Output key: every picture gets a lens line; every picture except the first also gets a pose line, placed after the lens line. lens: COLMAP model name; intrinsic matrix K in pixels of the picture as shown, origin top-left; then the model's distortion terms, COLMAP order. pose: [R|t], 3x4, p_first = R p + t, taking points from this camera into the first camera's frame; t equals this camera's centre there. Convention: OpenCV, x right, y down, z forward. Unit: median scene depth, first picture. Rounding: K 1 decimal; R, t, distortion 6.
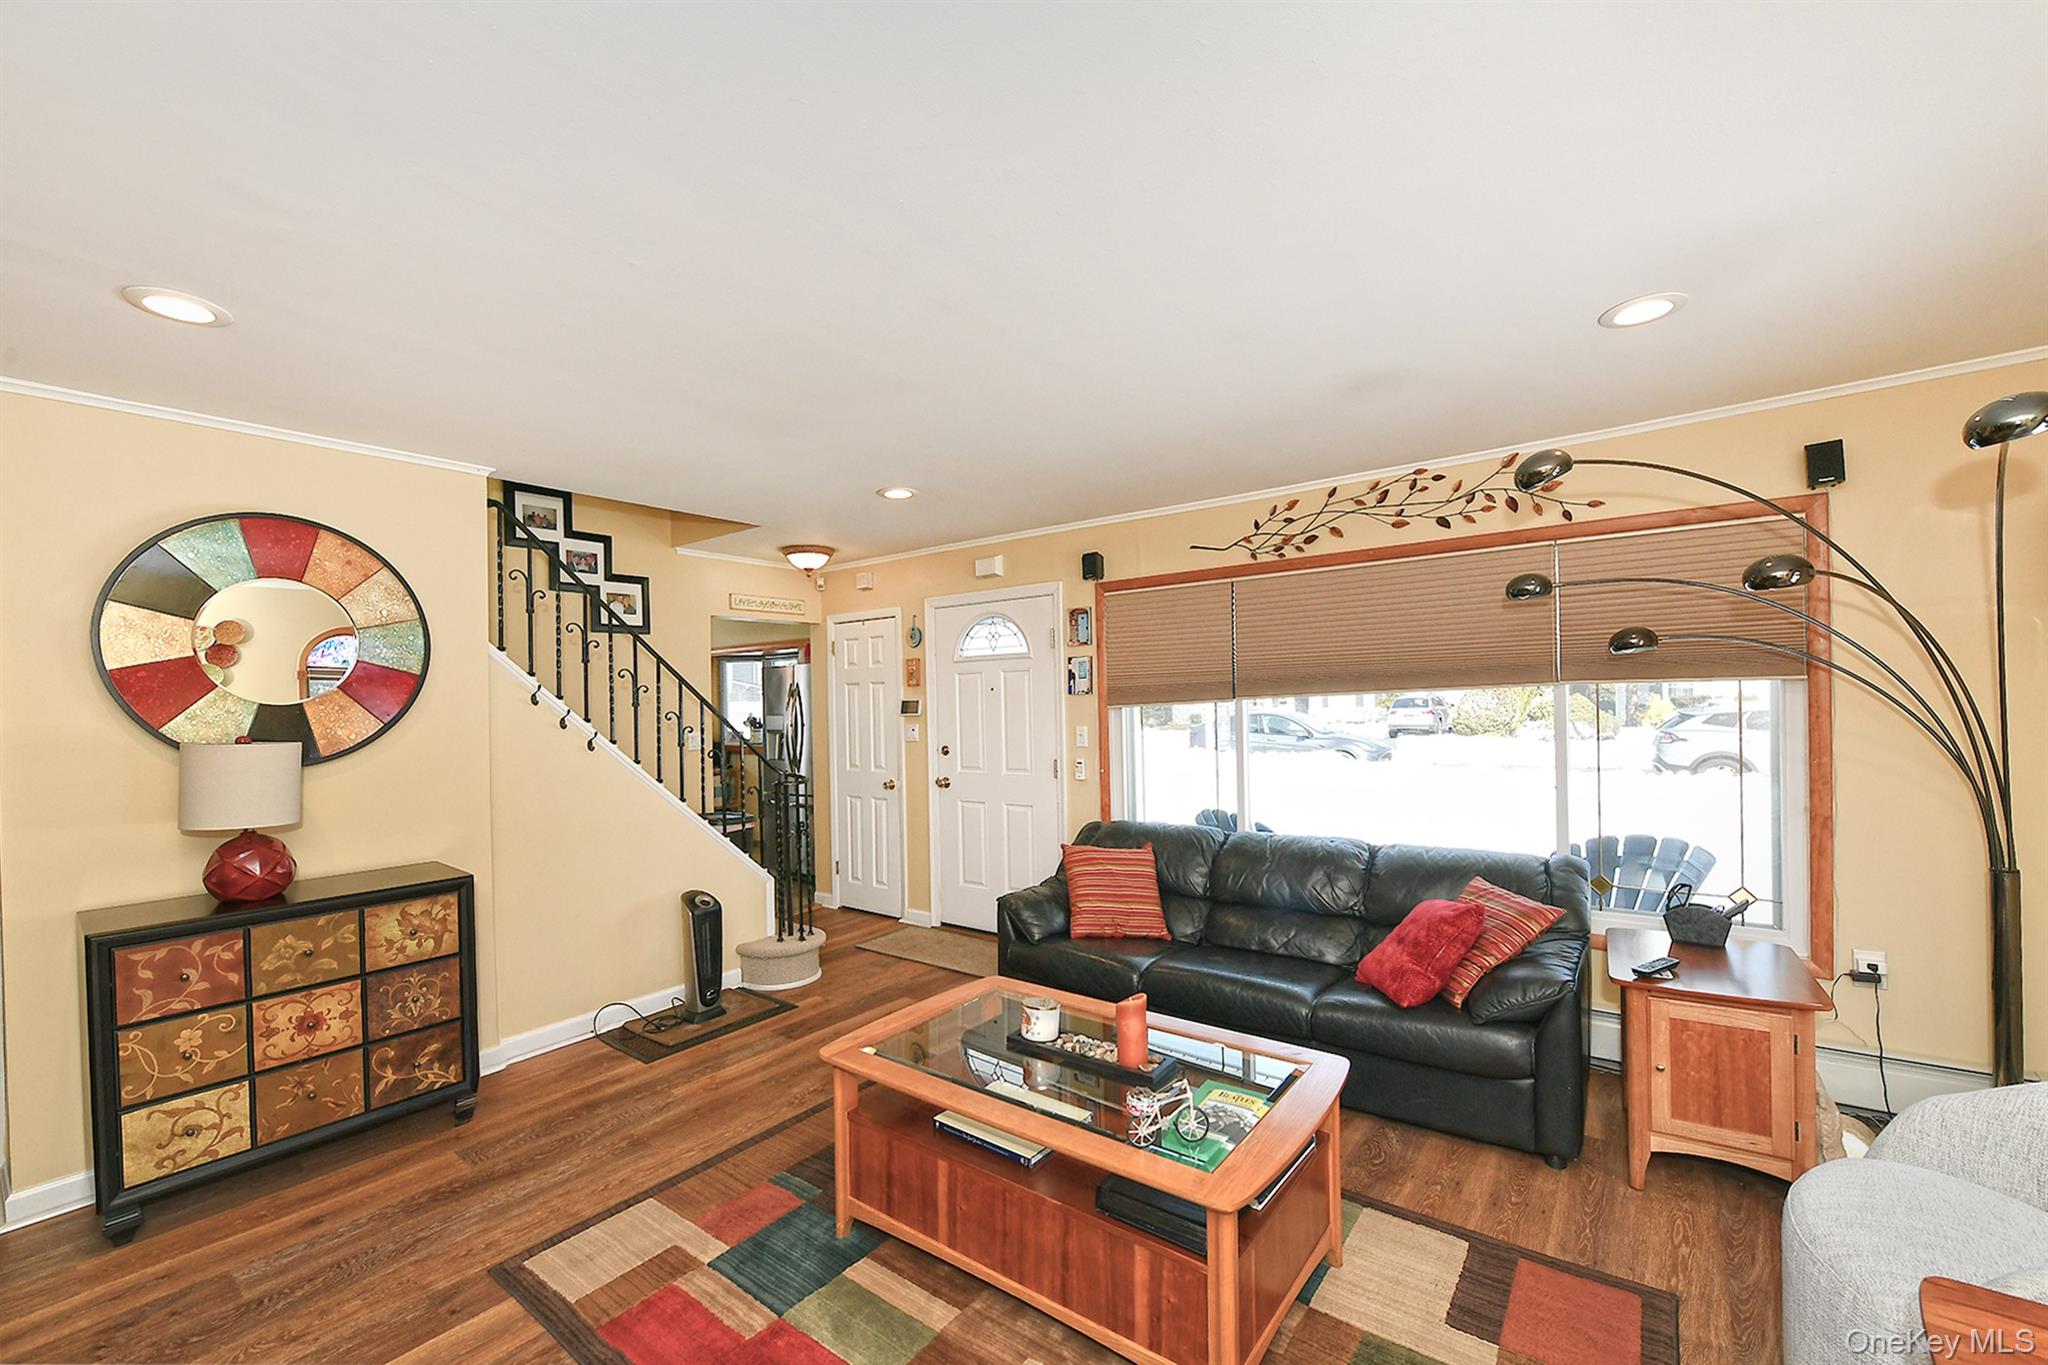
lens RADIAL K [[833.8, 0, 1021.4], [0, 833.8, 714.9], [0, 0, 1]] dist [-0.000257, -0.000048]
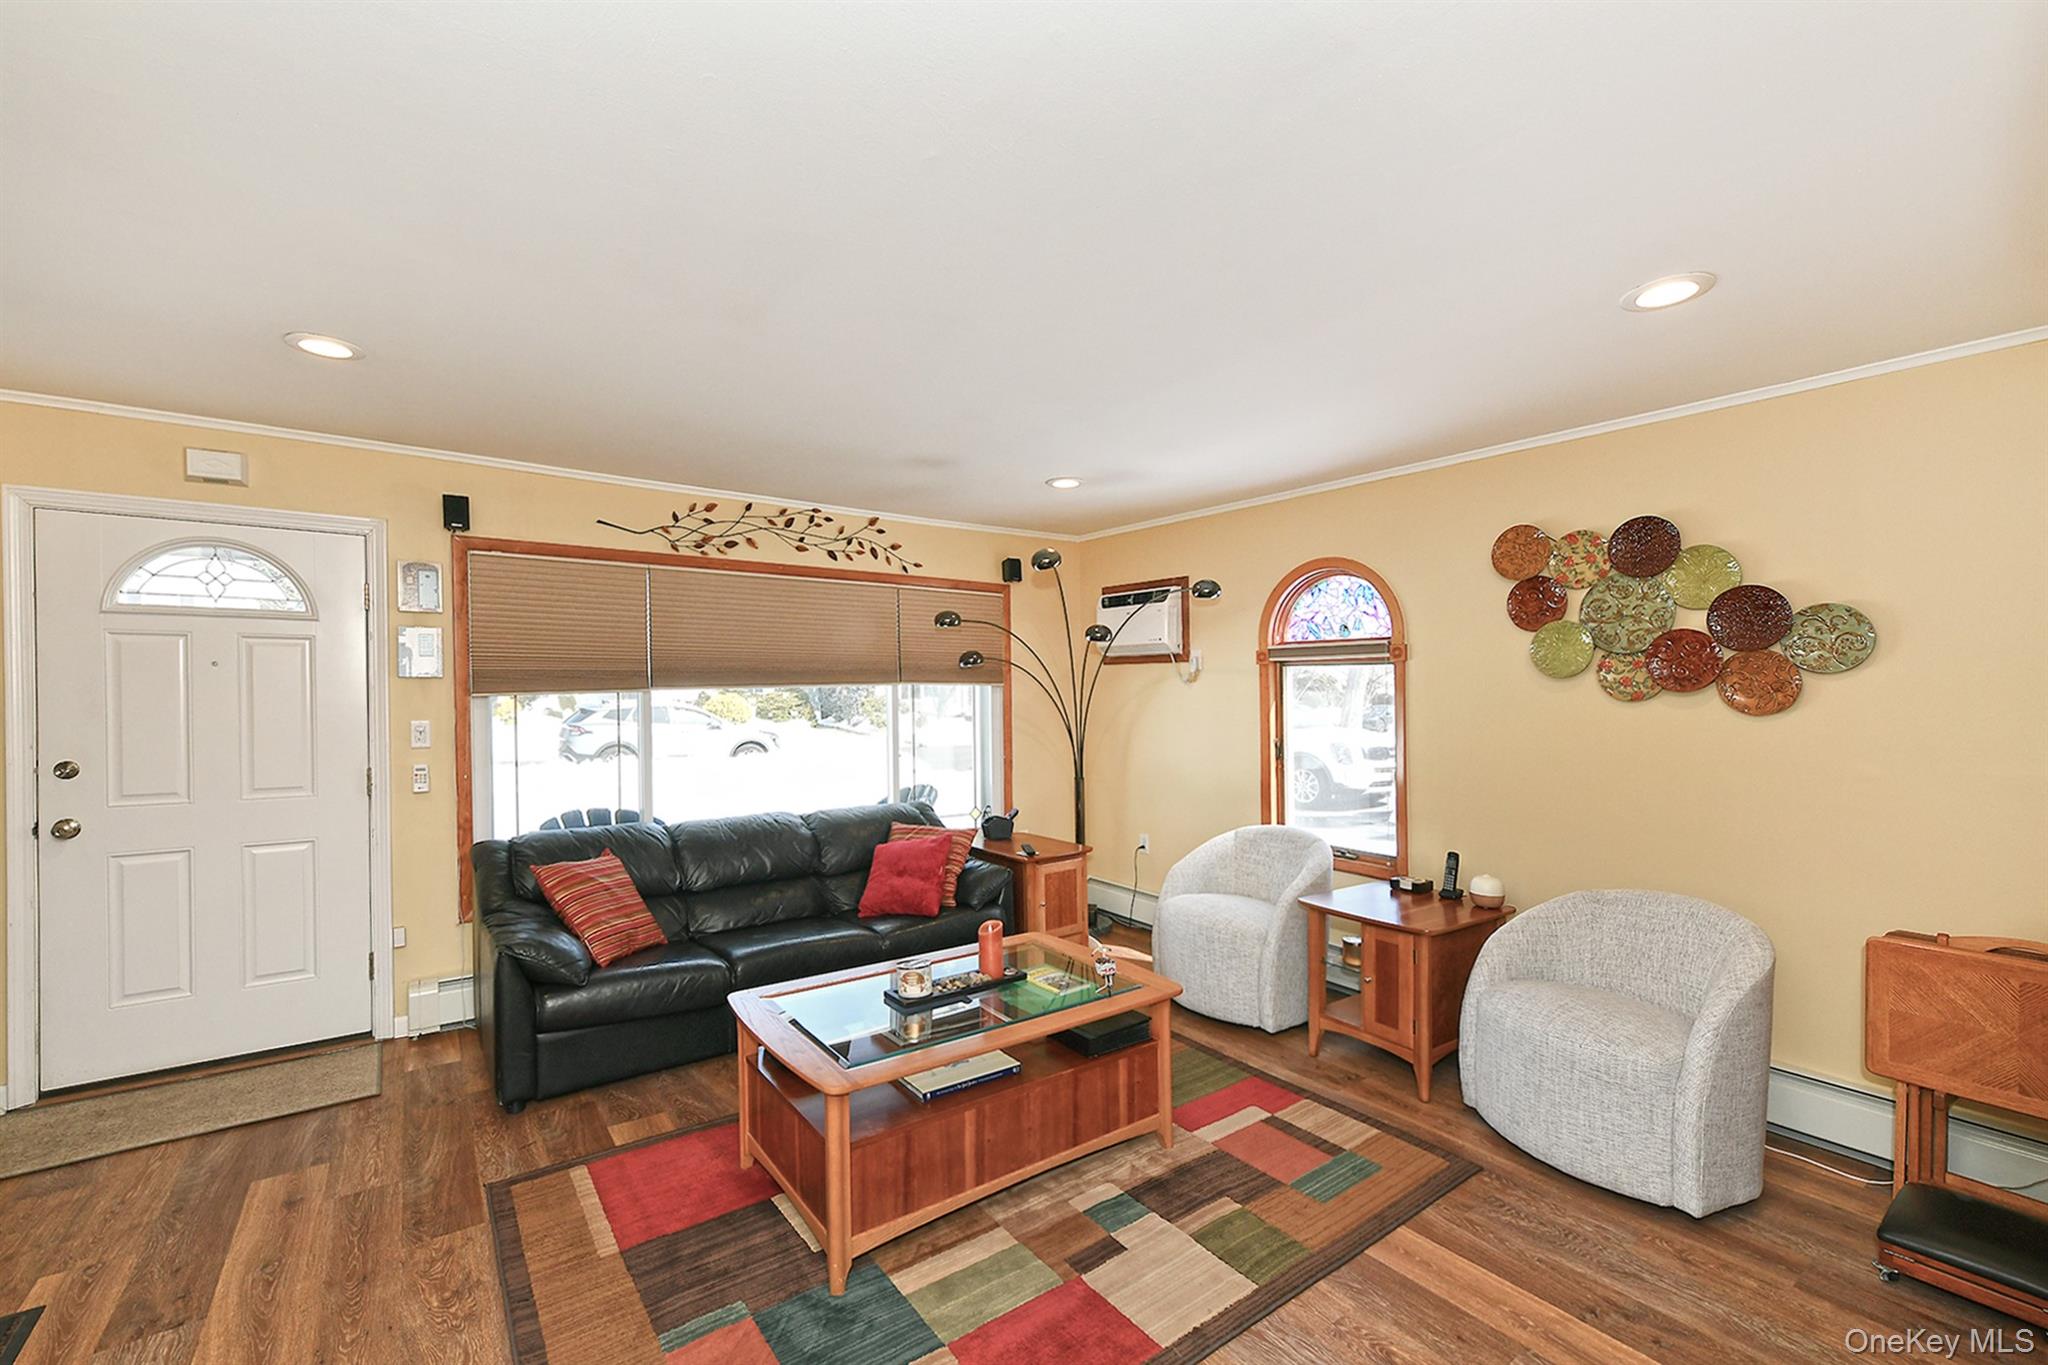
lens RADIAL K [[843.3, 0, 1024.0], [0, 843.3, 682.5], [0, 0, 1]] dist [-0.000320, -0.000199]
pose [[0.287002, 0.030028, 0.957459, -0.585347], [0.005148, 0.999446, -0.032888, 0.008403], [-0.957916, 0.014368, 0.286688, 0.314606]]
